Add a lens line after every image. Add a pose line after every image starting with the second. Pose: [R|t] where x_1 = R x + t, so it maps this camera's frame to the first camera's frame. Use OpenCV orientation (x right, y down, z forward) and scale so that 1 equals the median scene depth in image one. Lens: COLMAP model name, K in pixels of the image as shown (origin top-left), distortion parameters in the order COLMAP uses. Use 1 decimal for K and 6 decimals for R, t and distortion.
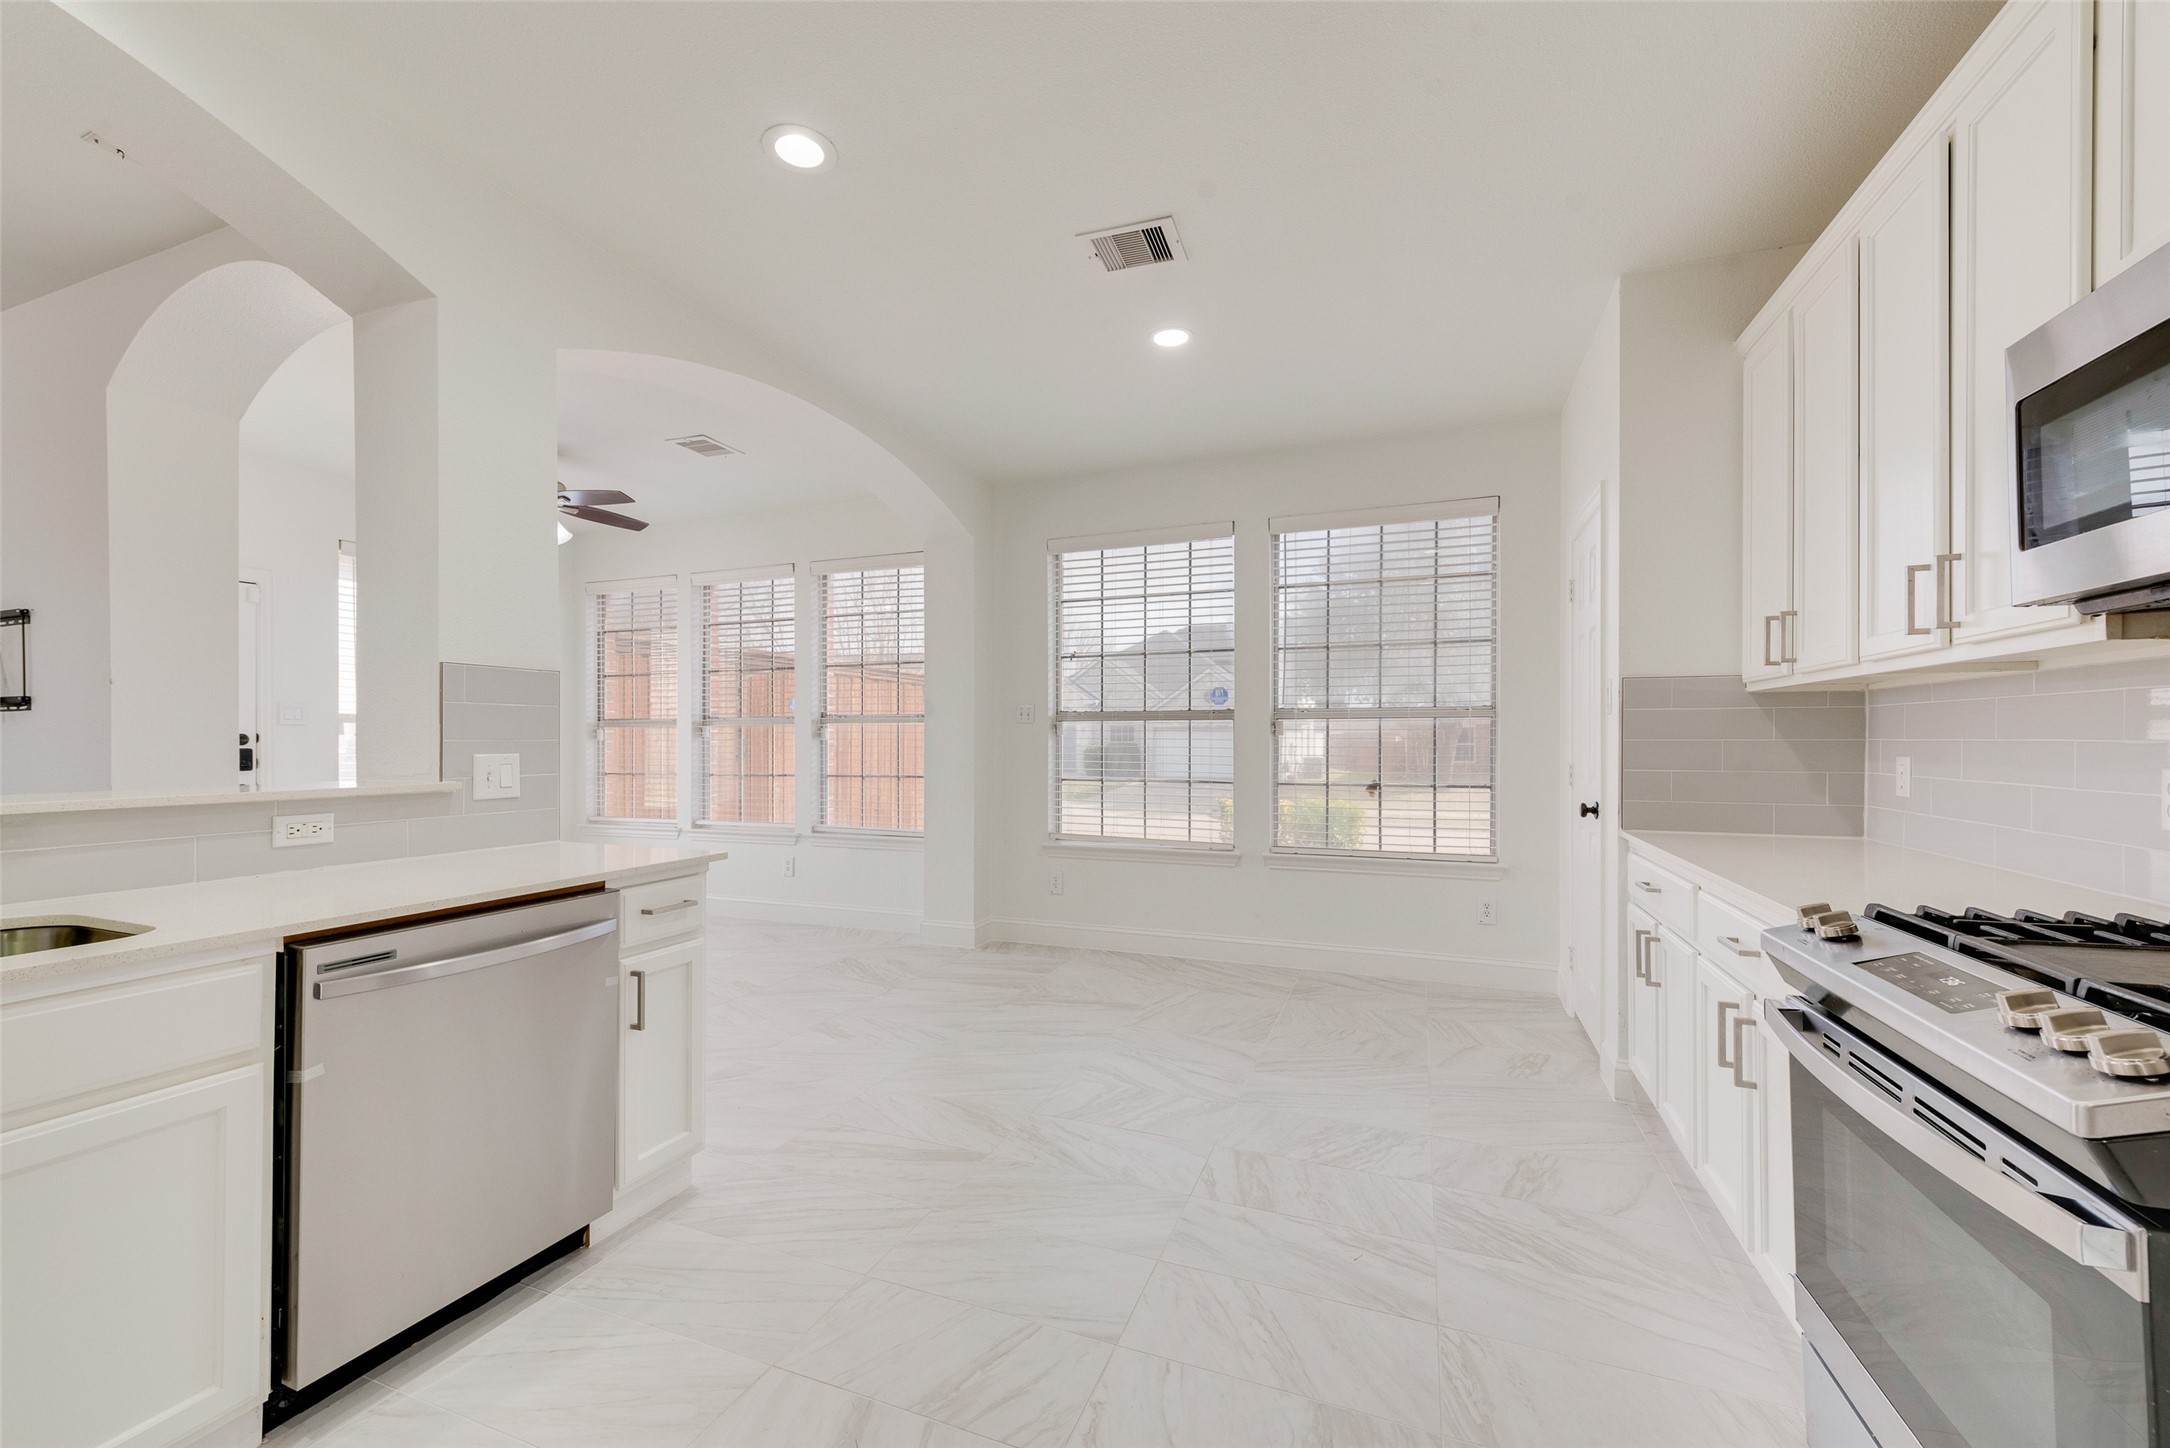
lens RADIAL K [[853.4, 0, 1080.2], [0, 853.4, 734.5], [0, 0, 1]] dist [0.016473, -0.002777]
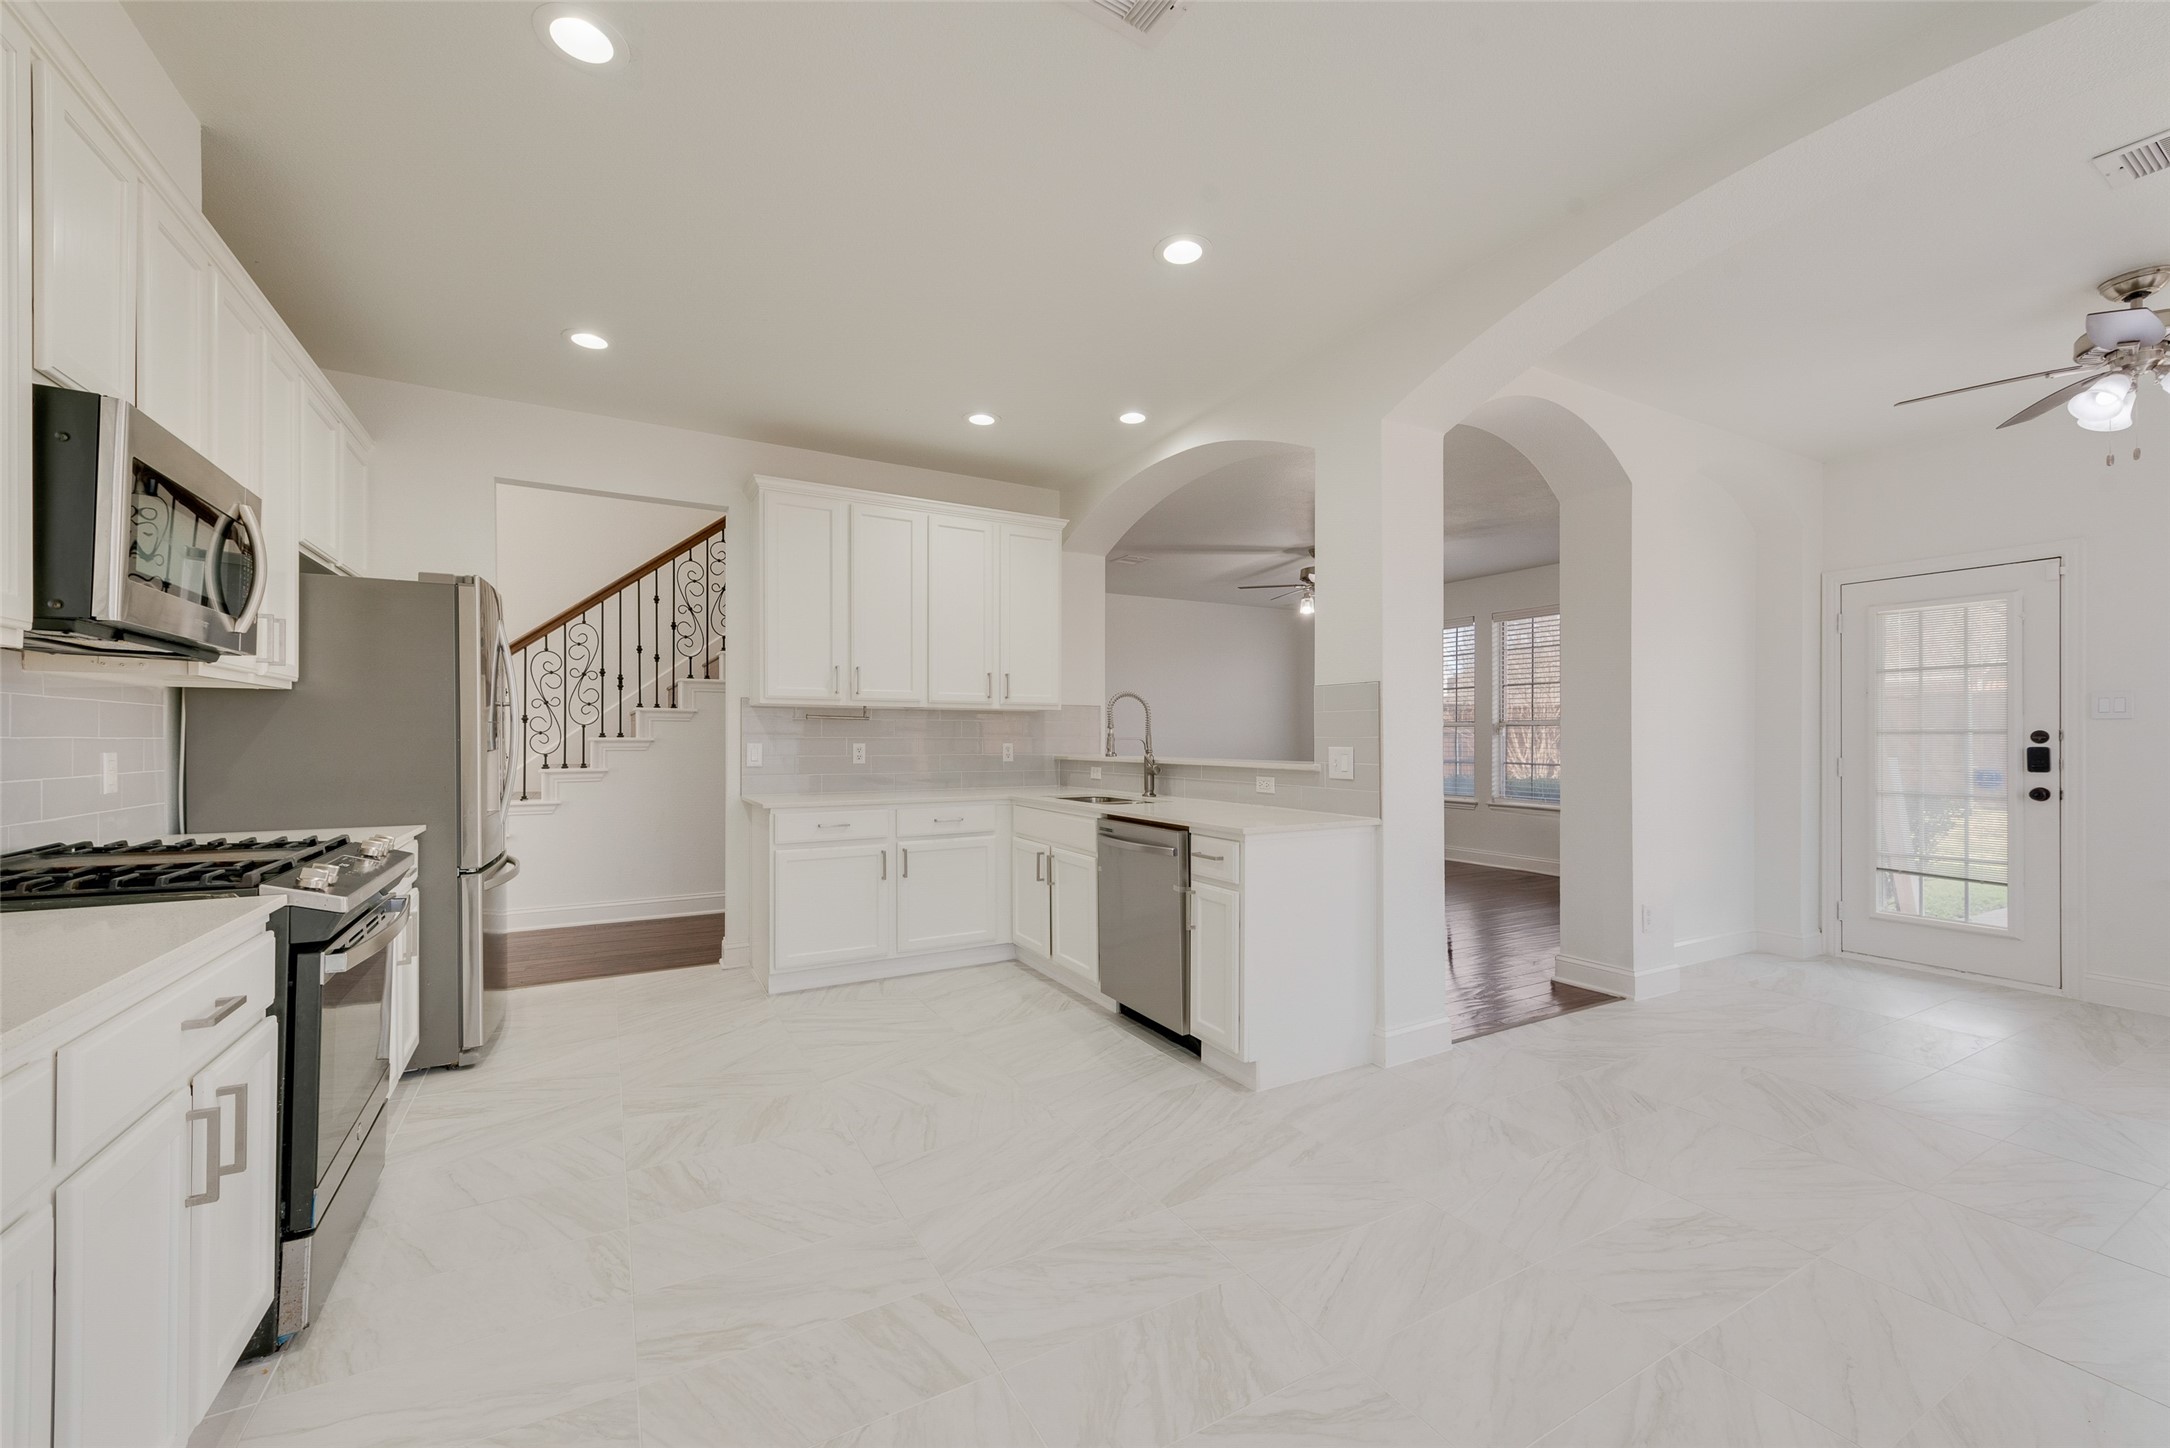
lens RADIAL K [[853.4, 0, 1086.7], [0, 853.4, 735.0], [0, 0, 1]] dist [0.016473, -0.002777]
pose [[-0.627223, -0.001676, -0.778838, 0.335196], [0.003759, 0.999980, -0.005179, 0.004691], [0.778831, -0.006176, -0.627204, 0.790443]]
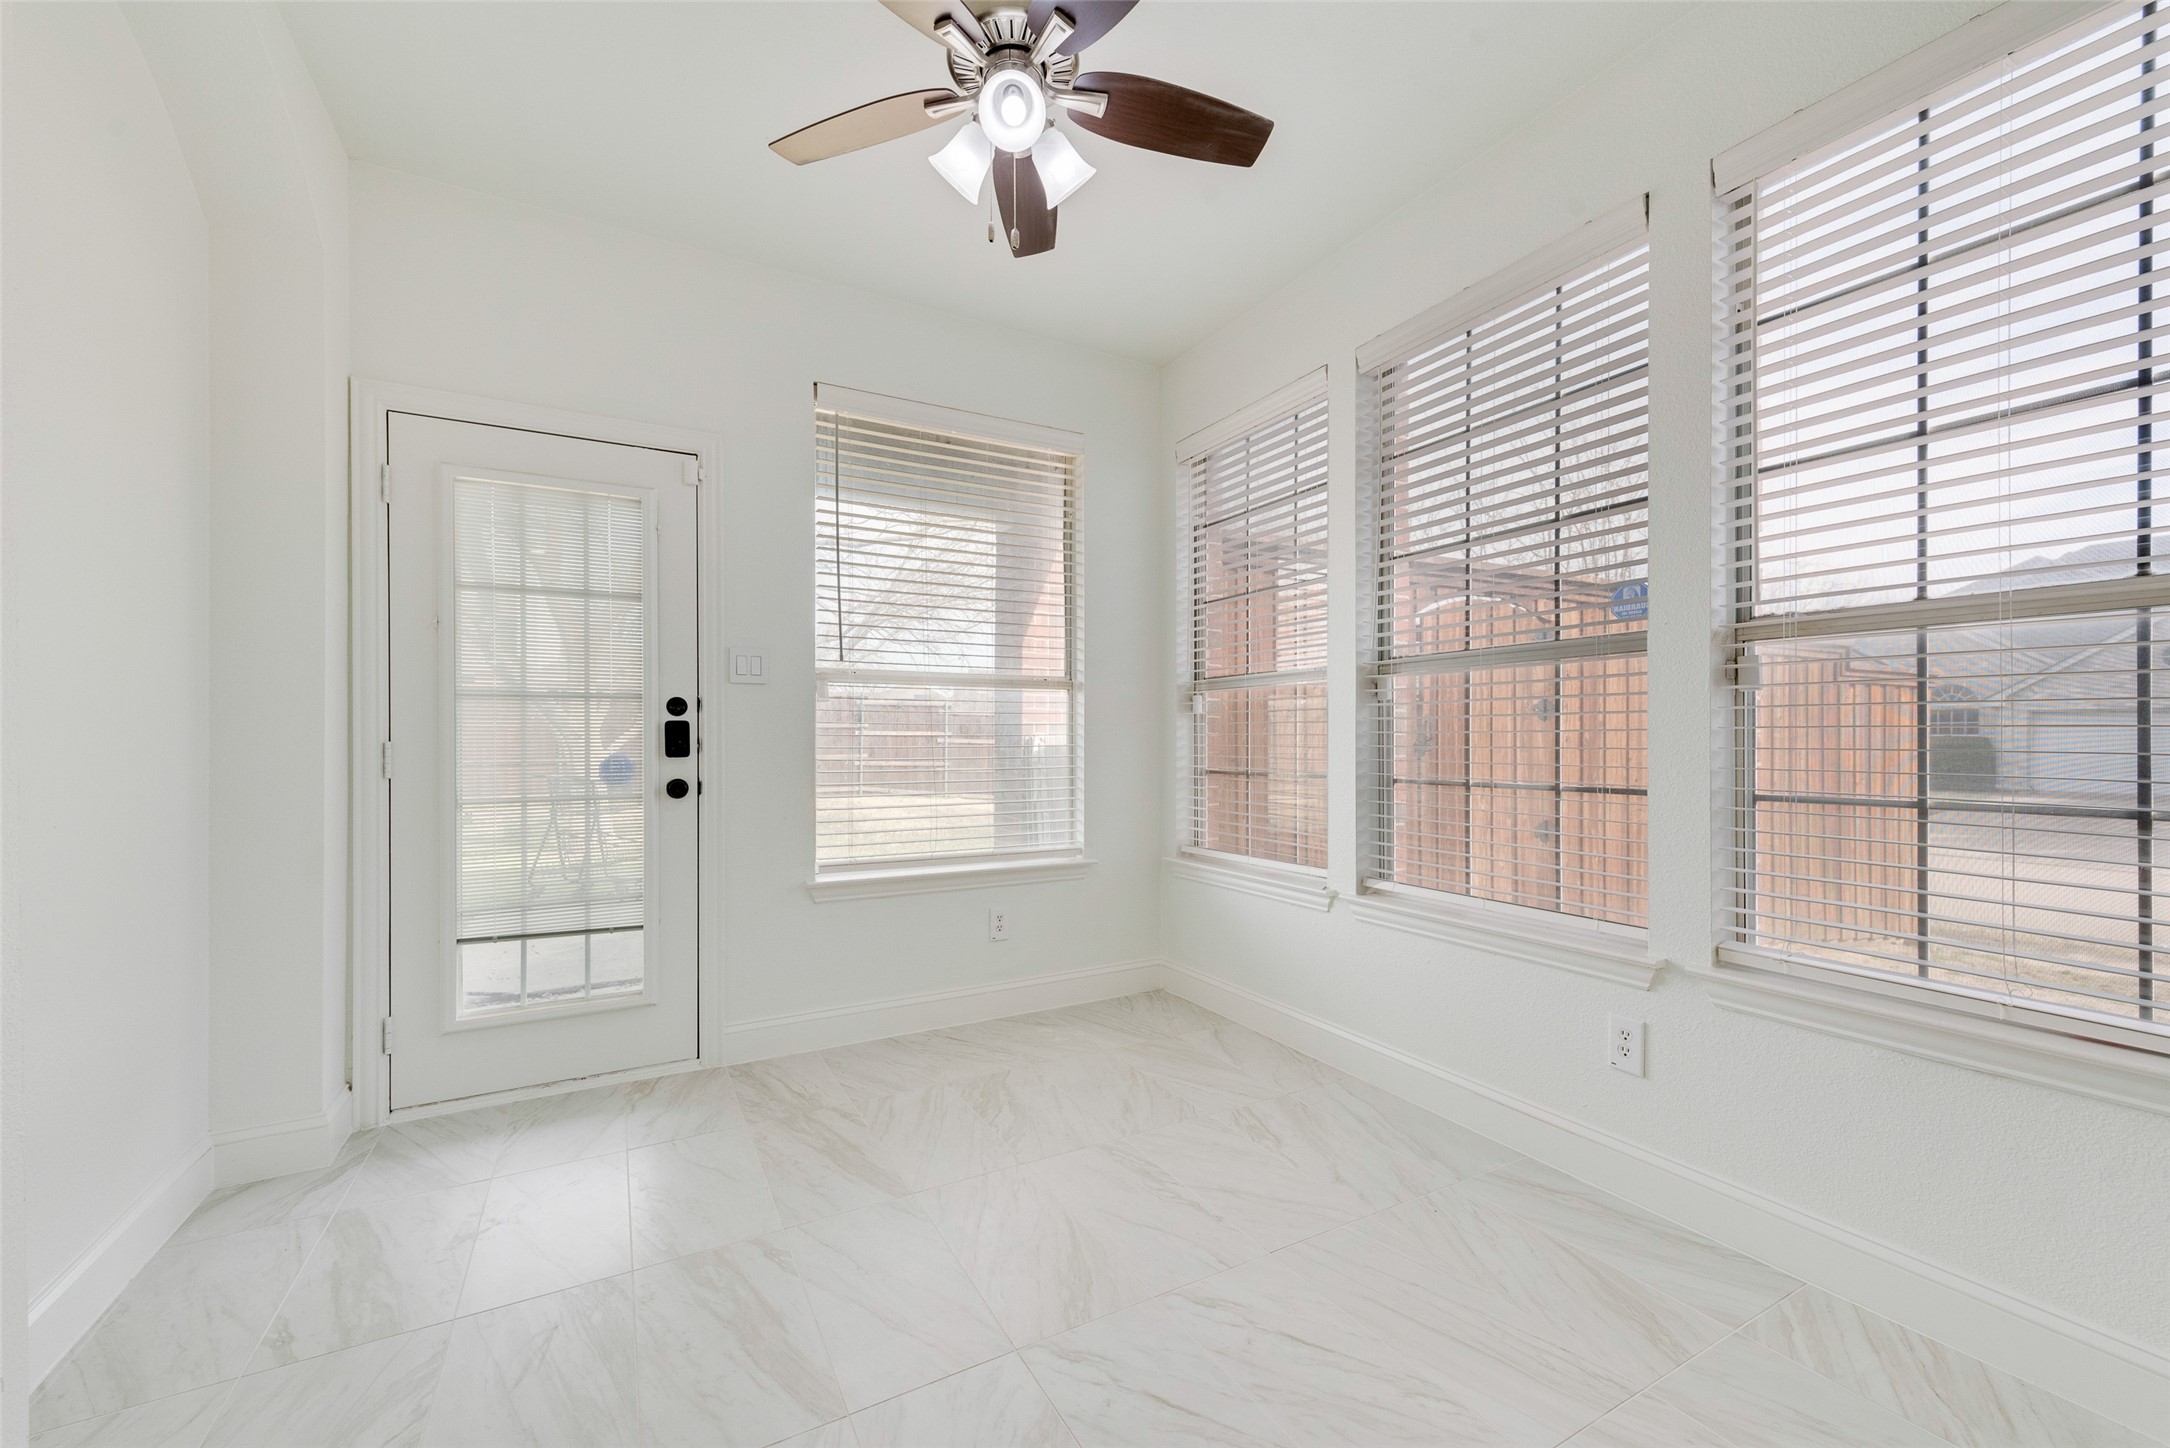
lens RADIAL K [[853.4, 0, 1089.8], [0, 853.4, 736.6], [0, 0, 1]] dist [0.016473, -0.002777]
pose [[0.772076, -0.002537, -0.635525, -0.350124], [0.005842, 0.999978, 0.003105, 0.027134], [0.635504, -0.006110, 0.772074, 0.710122]]
